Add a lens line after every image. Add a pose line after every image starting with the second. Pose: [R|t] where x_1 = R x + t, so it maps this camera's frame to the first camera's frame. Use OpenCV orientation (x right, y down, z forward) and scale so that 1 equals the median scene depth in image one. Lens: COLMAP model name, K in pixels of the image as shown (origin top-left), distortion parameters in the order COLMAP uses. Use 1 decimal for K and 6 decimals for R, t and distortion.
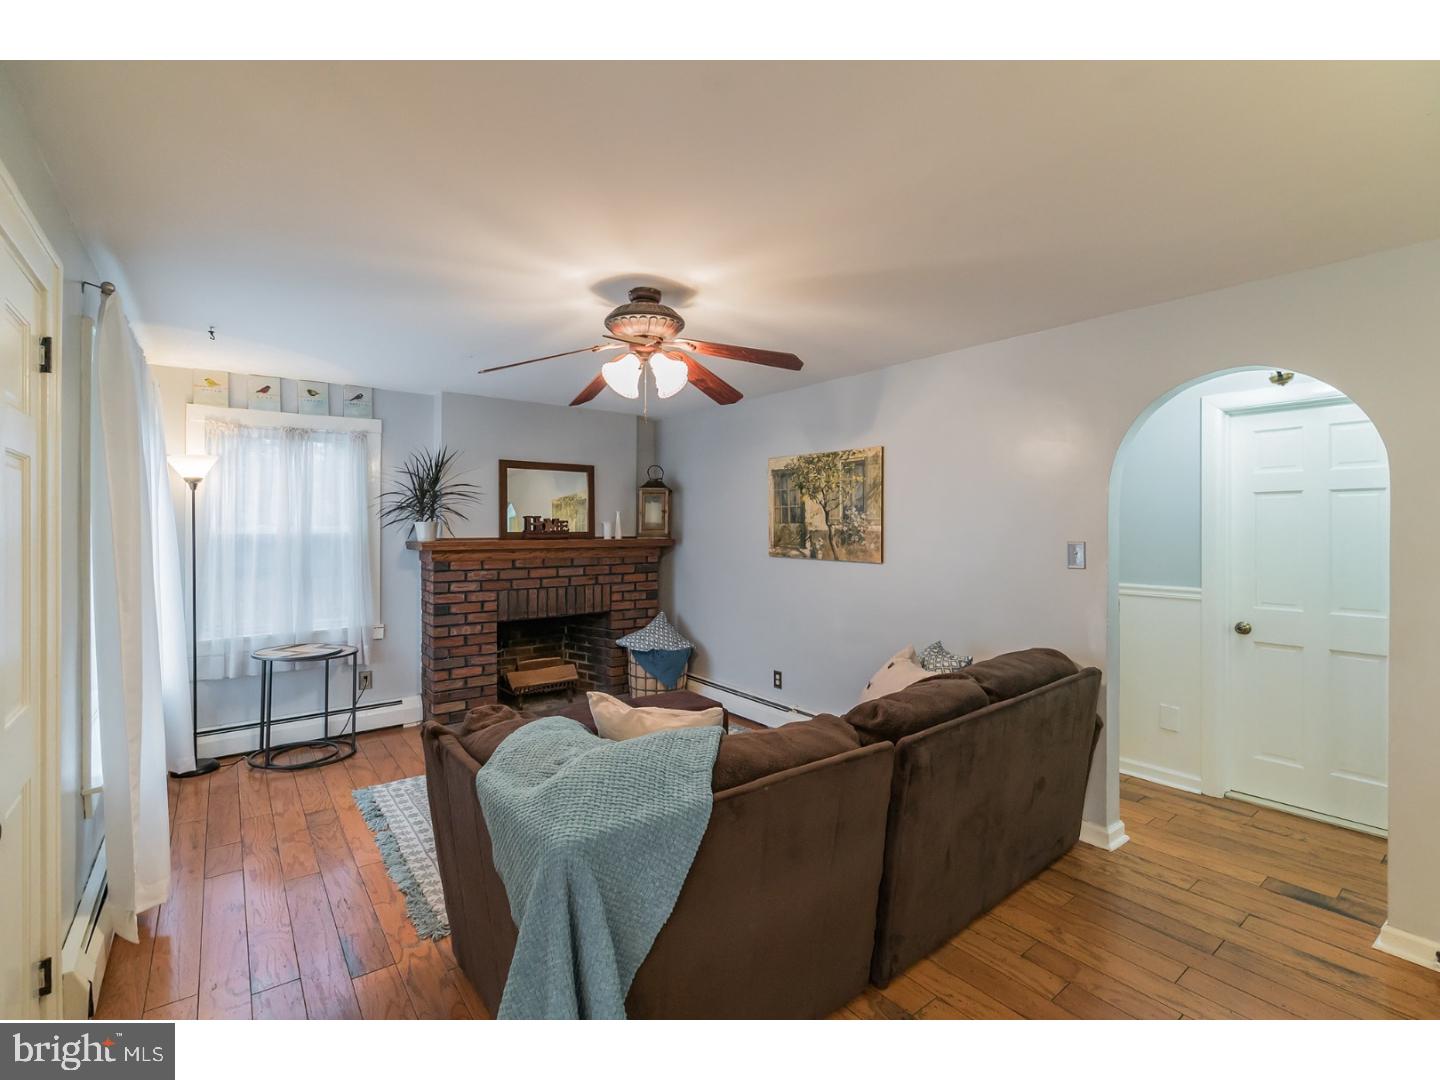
lens RADIAL K [[659.6, 0, 727.3], [0, 659.6, 526.5], [0, 0, 1]] dist [-0.009886, 0.002531]
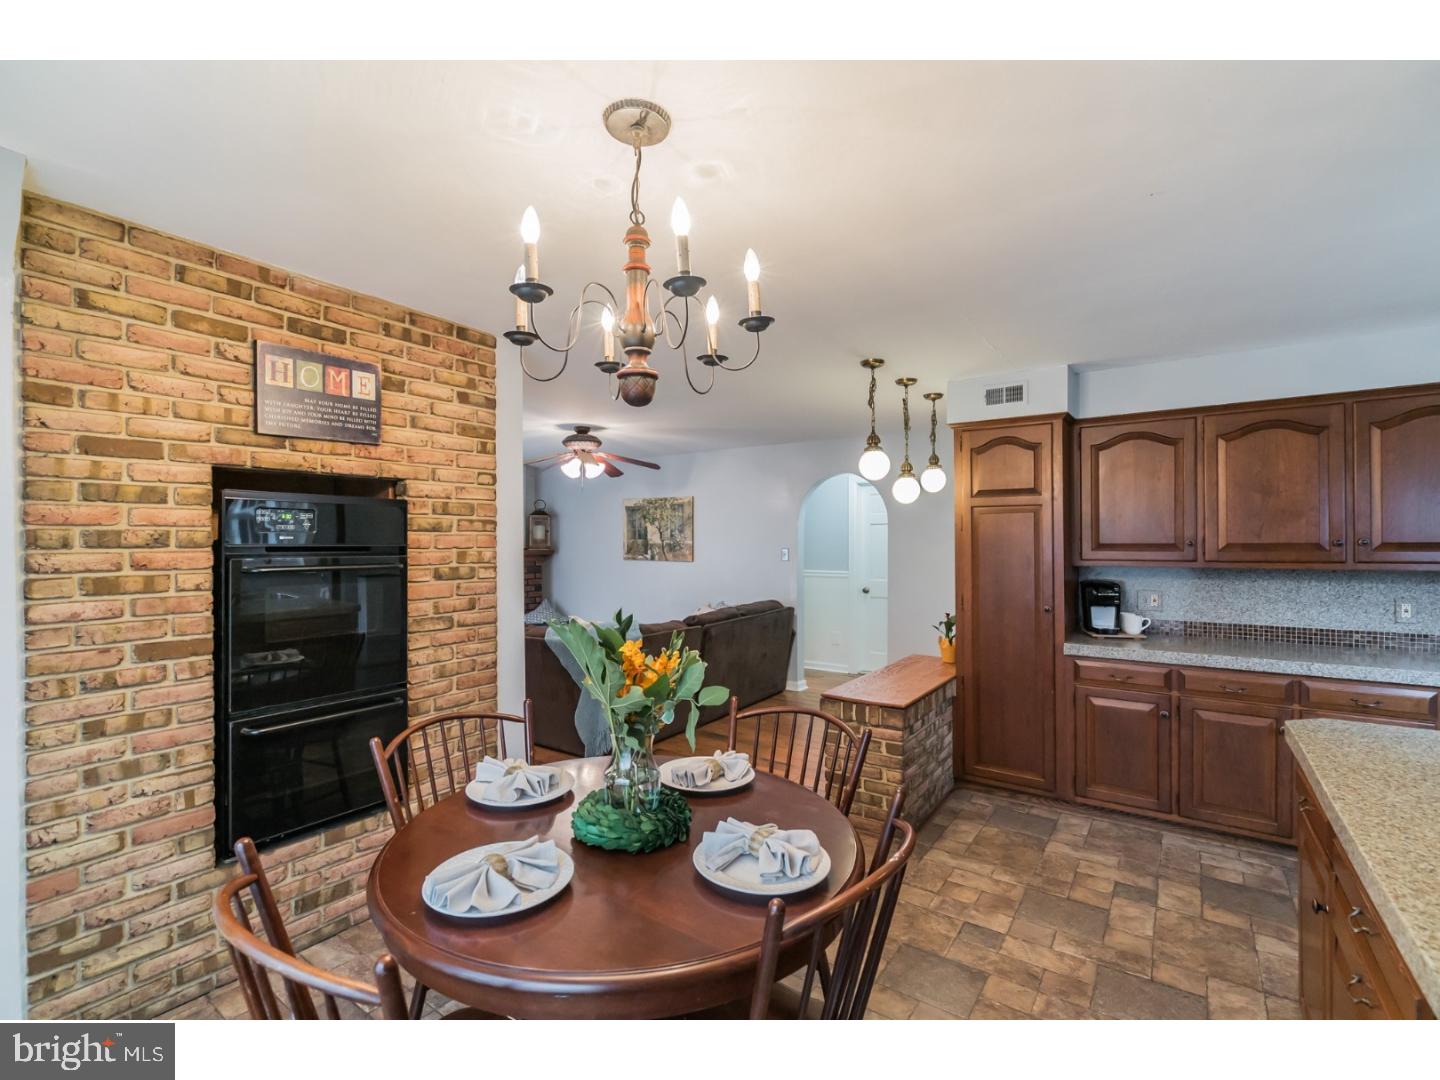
lens RADIAL K [[655.1, 0, 726.9], [0, 655.1, 543.9], [0, 0, 1]] dist [-0.004937, 0.001448]
pose [[0.955457, -0.004839, 0.295092, -0.174958], [0.003038, 0.999974, 0.006561, -0.003395], [-0.295116, -0.005372, 0.955446, -0.630777]]
